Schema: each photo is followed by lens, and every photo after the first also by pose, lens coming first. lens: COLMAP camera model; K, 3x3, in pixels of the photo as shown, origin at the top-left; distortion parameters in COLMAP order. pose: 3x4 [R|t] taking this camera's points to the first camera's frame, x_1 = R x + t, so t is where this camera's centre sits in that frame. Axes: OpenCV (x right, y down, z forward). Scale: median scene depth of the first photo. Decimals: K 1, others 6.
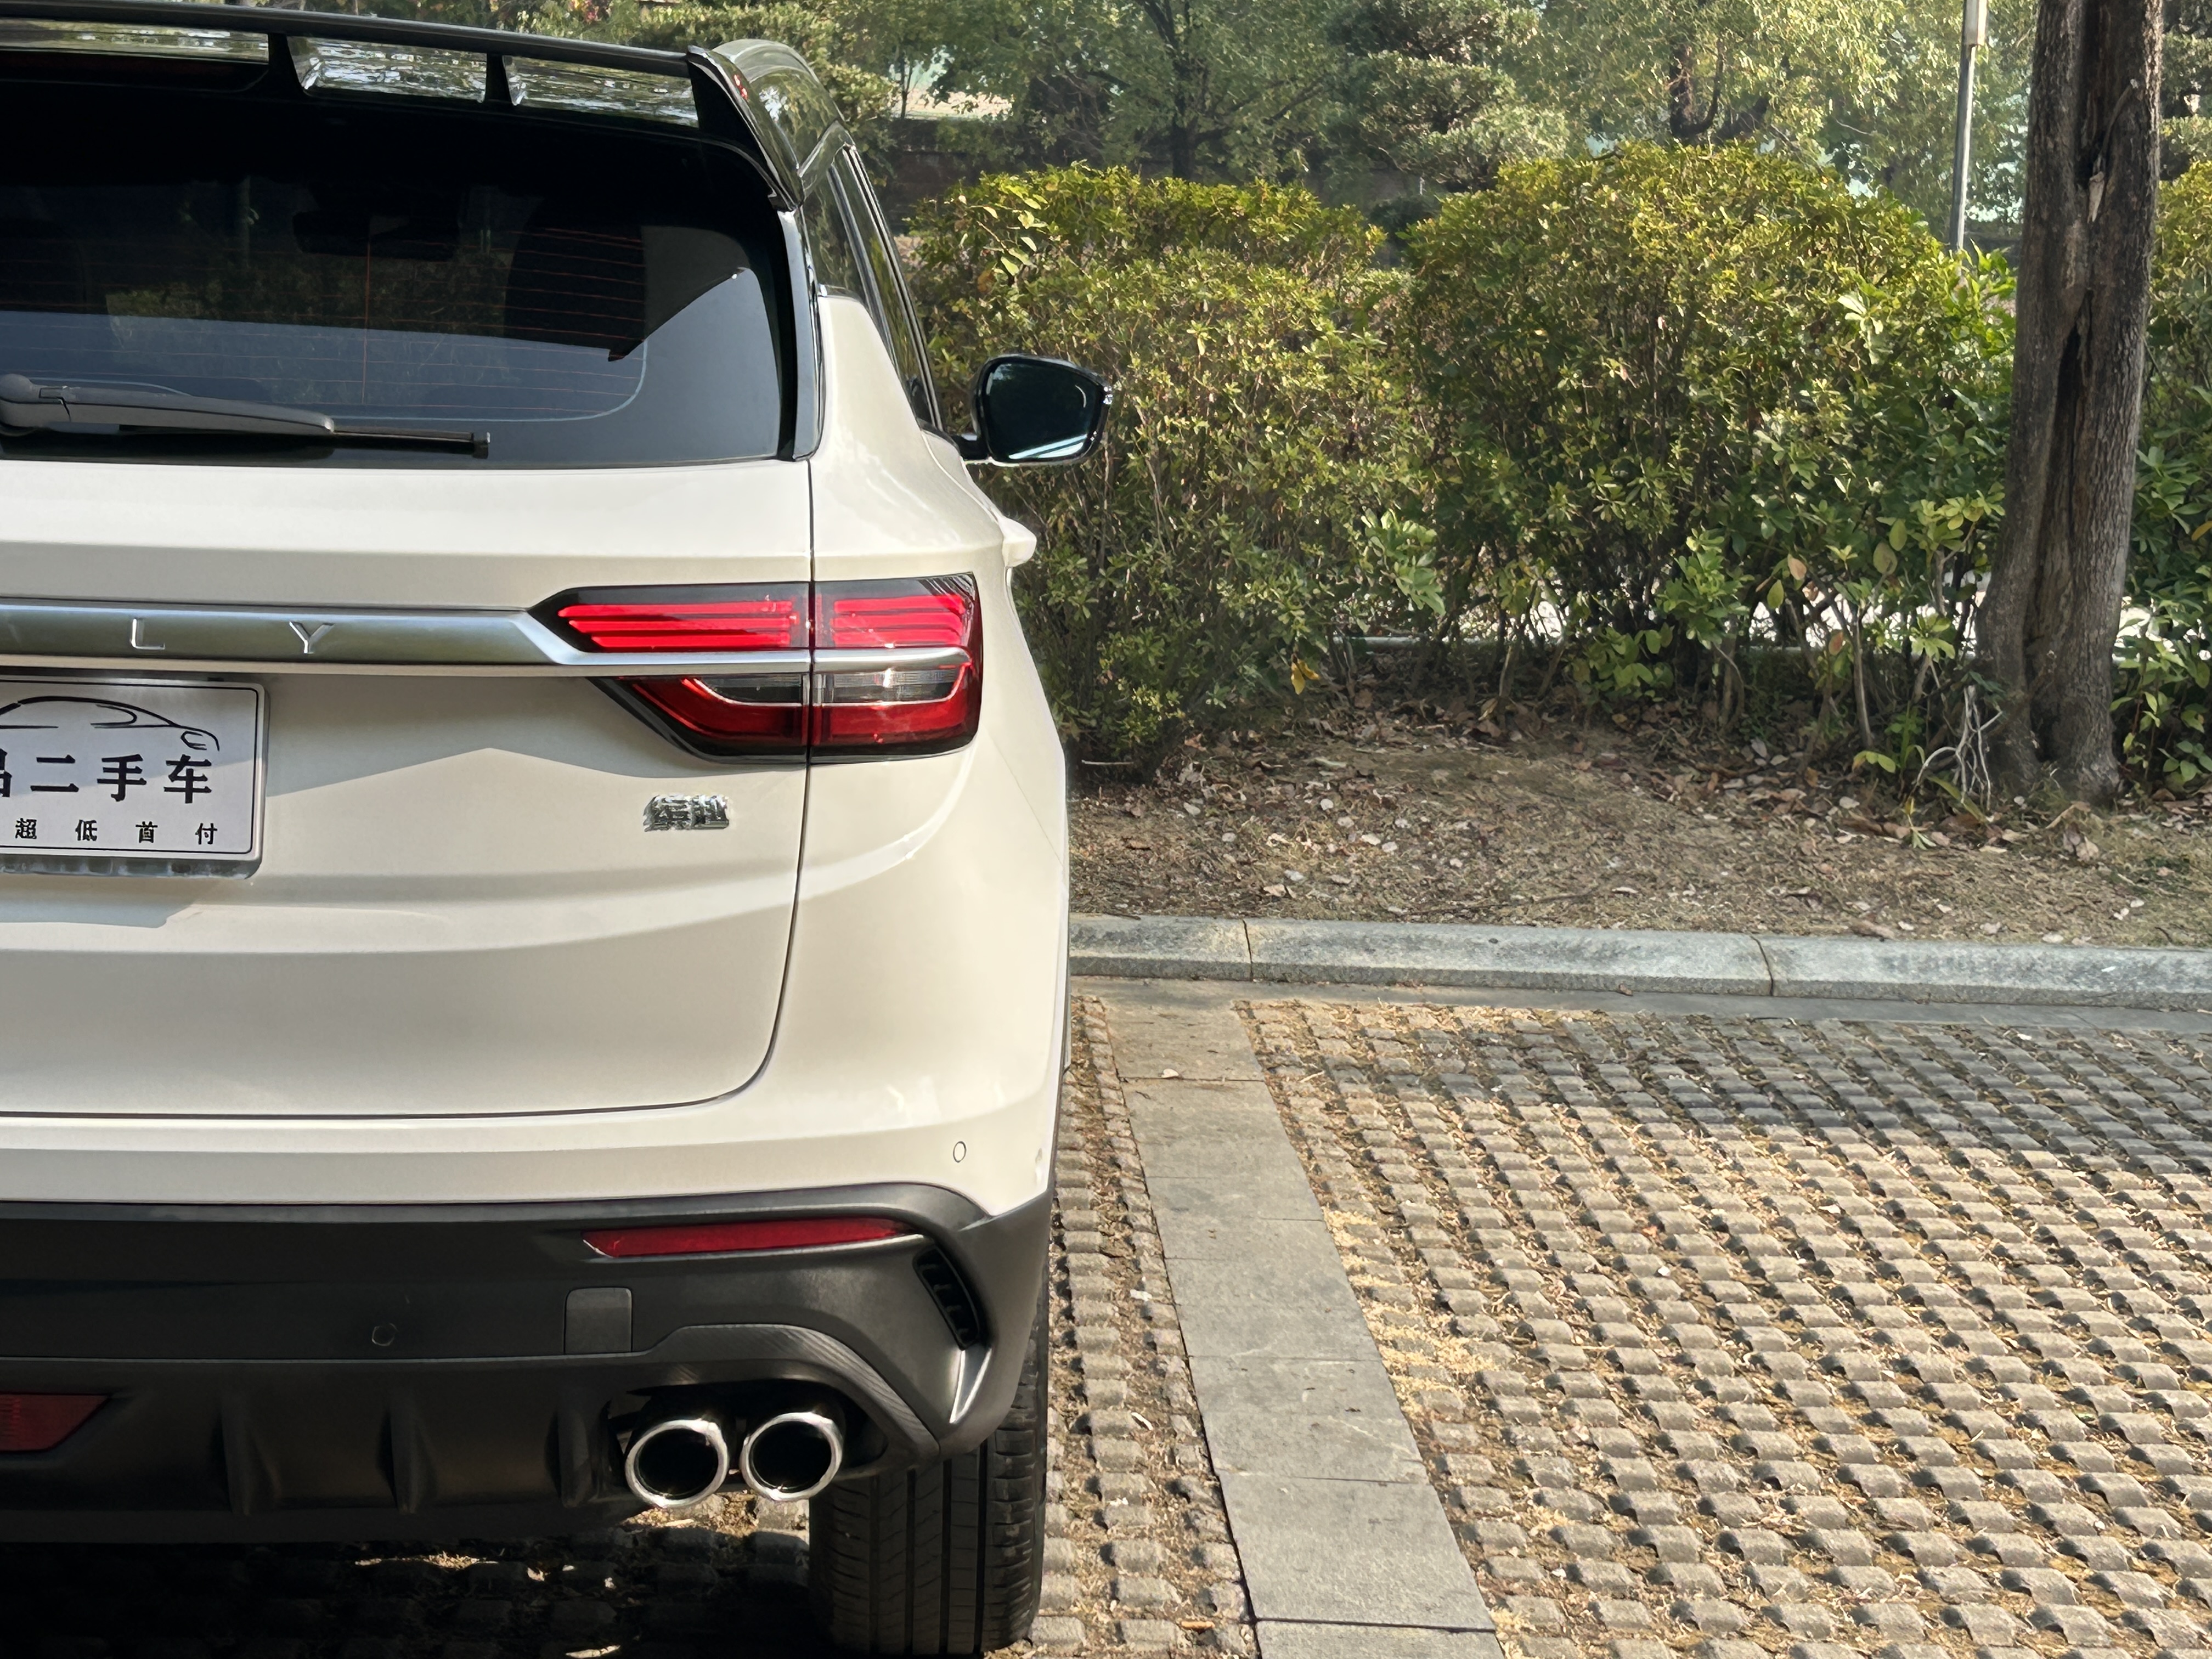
lens RADIAL K [[4160.9, 0, 1105.3], [0, 4160.9, 846.5], [0, 0, 1]] dist [0.105363, 0.000000]
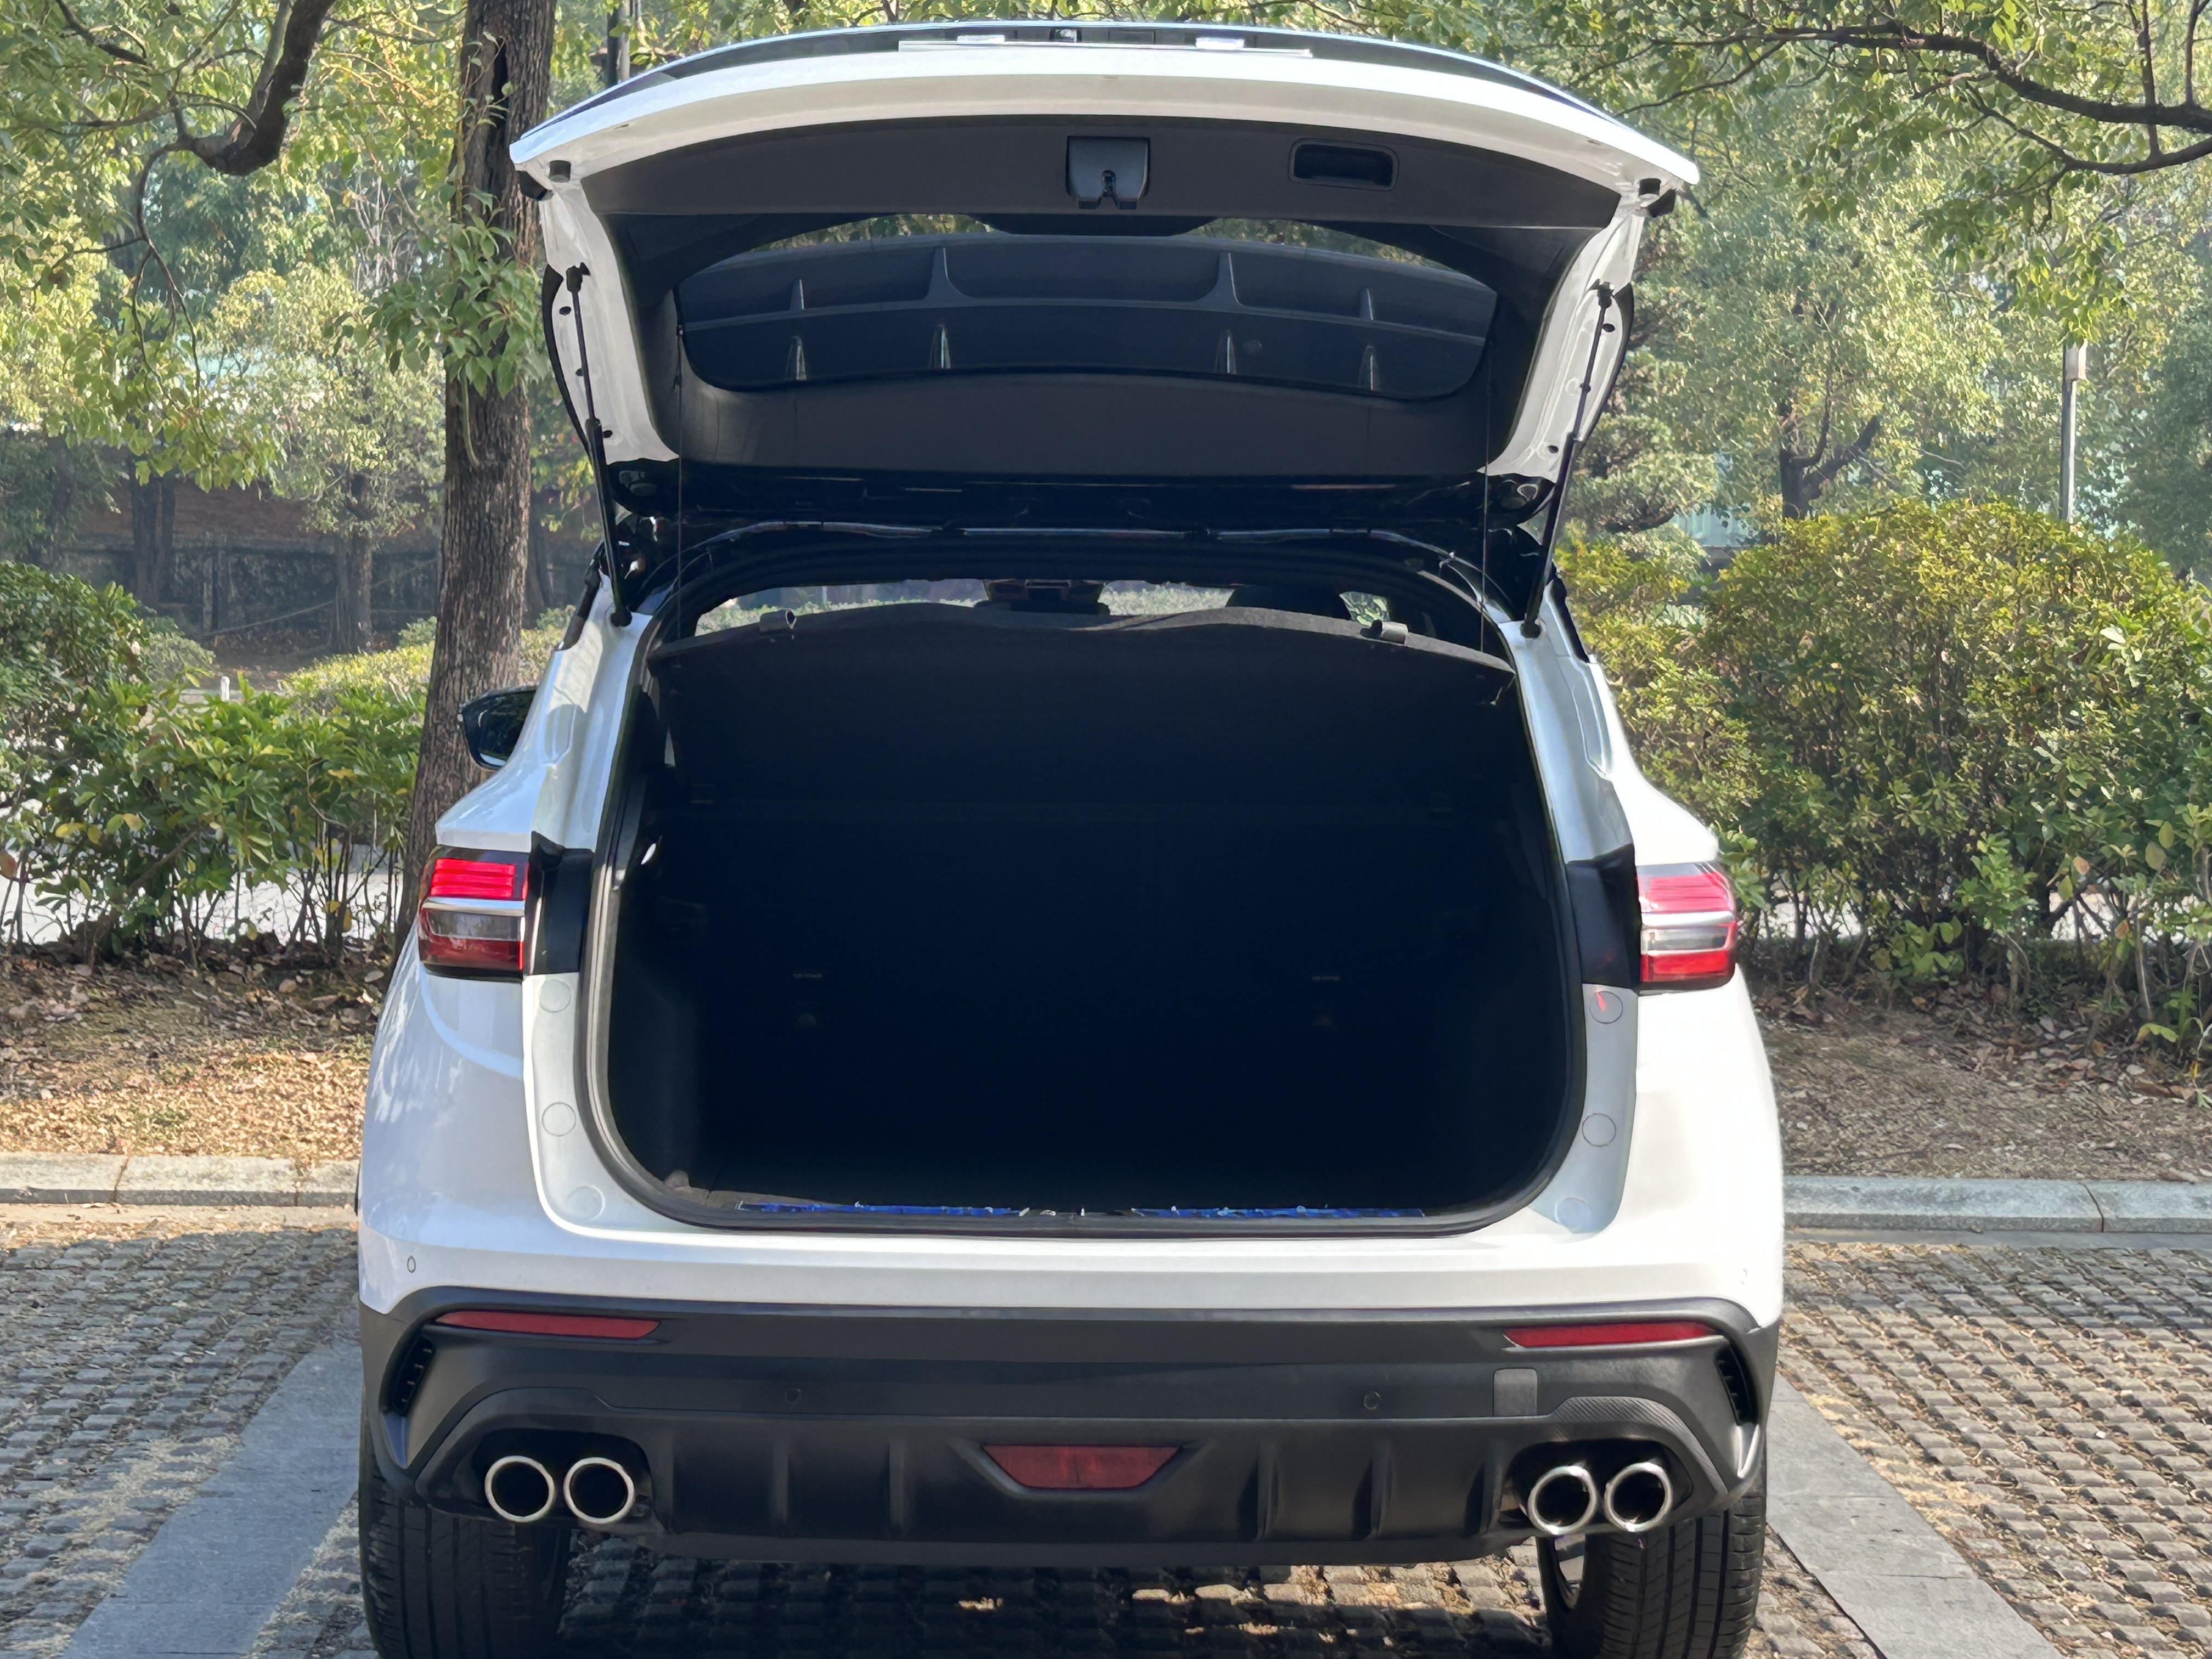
lens RADIAL K [[4160.9, 0, 1050.7], [0, 4160.9, 827.7], [0, 0, 1]] dist [0.105363, 0.000000]
pose [[0.999352, -0.023255, -0.027476, -0.202292], [0.020857, 0.996202, -0.084539, 0.034043], [0.029338, 0.083911, 0.996041, -0.363994]]
